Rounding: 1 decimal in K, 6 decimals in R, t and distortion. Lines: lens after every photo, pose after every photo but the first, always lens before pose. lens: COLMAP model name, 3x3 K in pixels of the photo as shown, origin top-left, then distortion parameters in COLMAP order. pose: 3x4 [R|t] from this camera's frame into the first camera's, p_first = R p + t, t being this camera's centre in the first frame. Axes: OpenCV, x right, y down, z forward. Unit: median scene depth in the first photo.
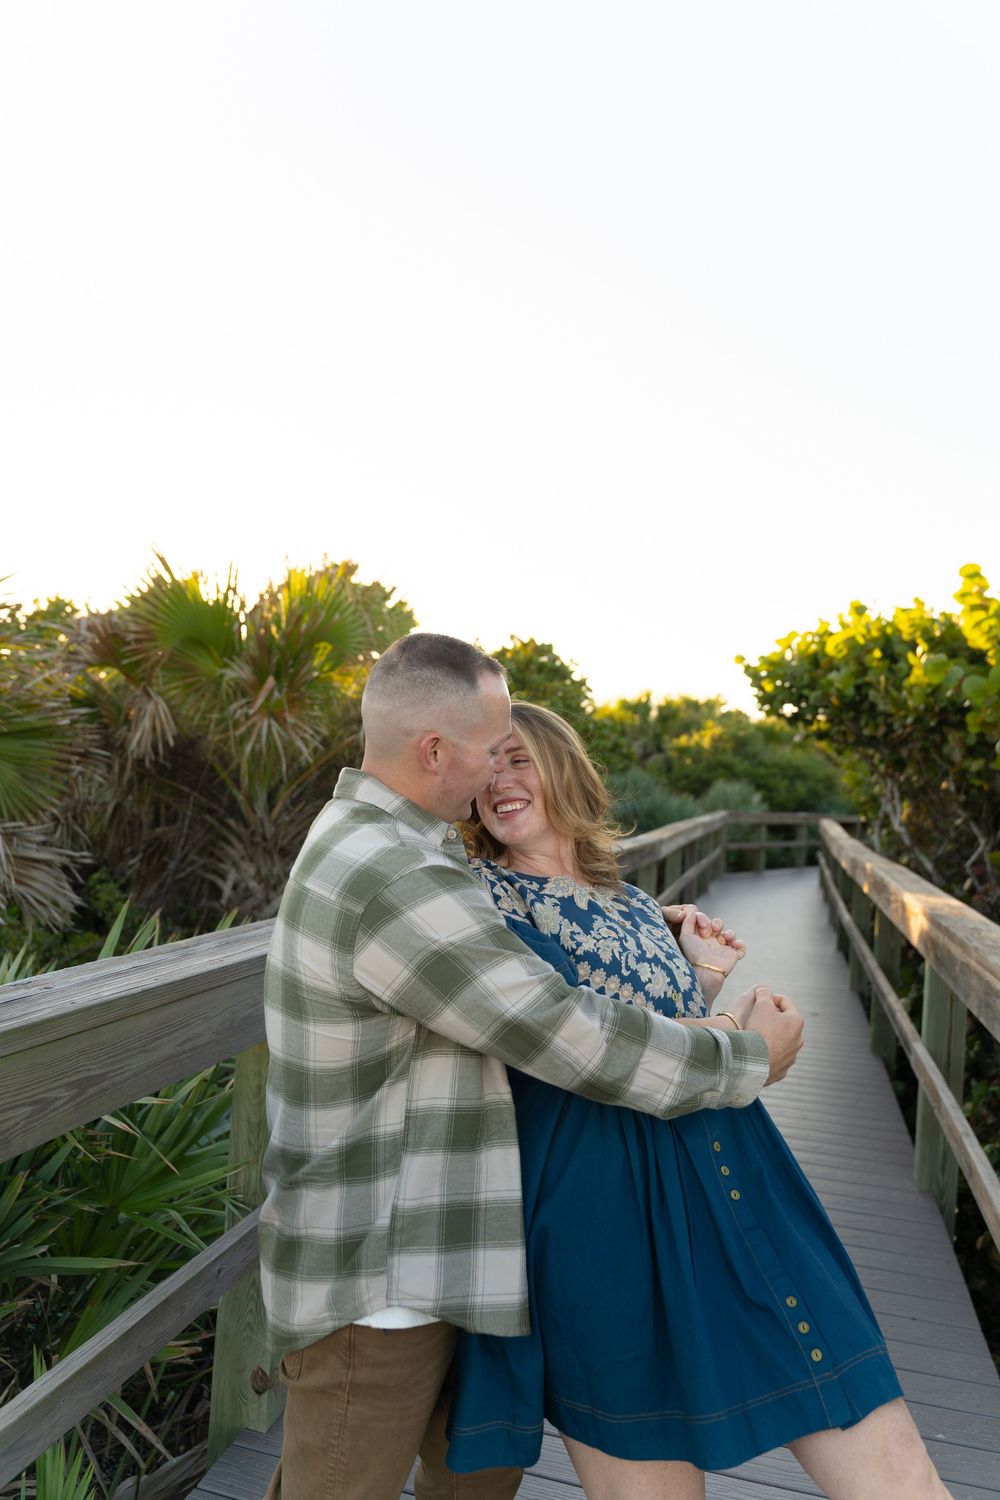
lens RADIAL K [[1008.6, 0, 500.0], [0, 1008.6, 750.0], [0, 0, 1]] dist [-0.000514, -0.000946]
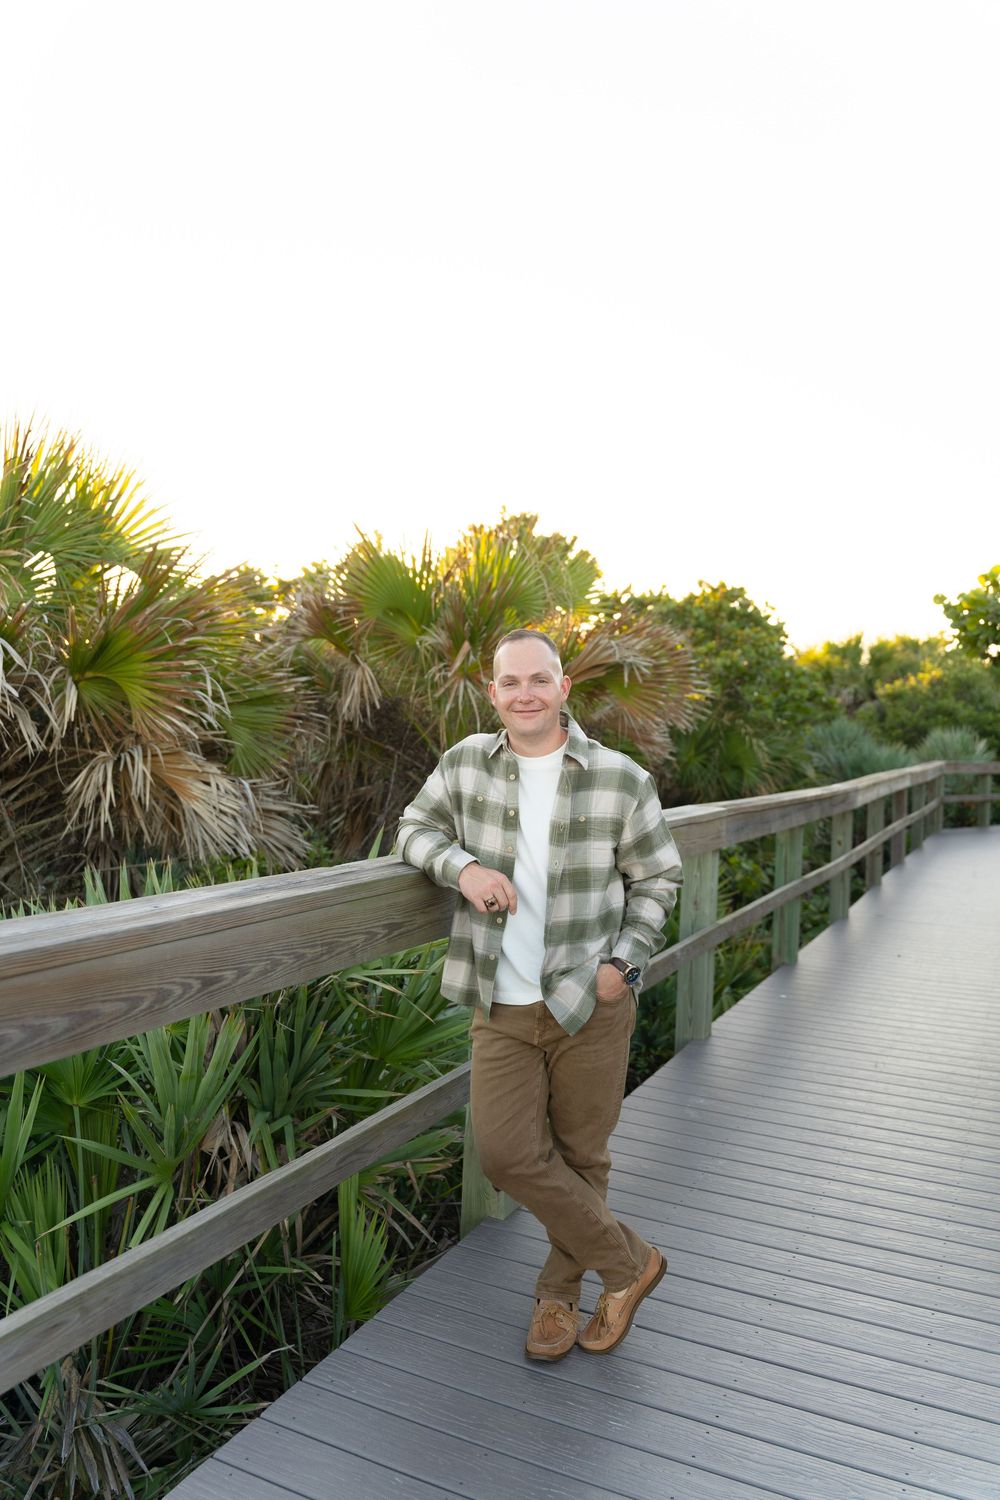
lens RADIAL K [[1137.7, 0, 500.0], [0, 1137.7, 750.0], [0, 0, 1]] dist [0.034410, -0.000562]
pose [[0.984472, -0.025904, -0.173623, 0.015739], [0.032485, 0.998853, 0.035171, 0.001905], [0.172513, -0.040265, 0.984184, -0.179258]]
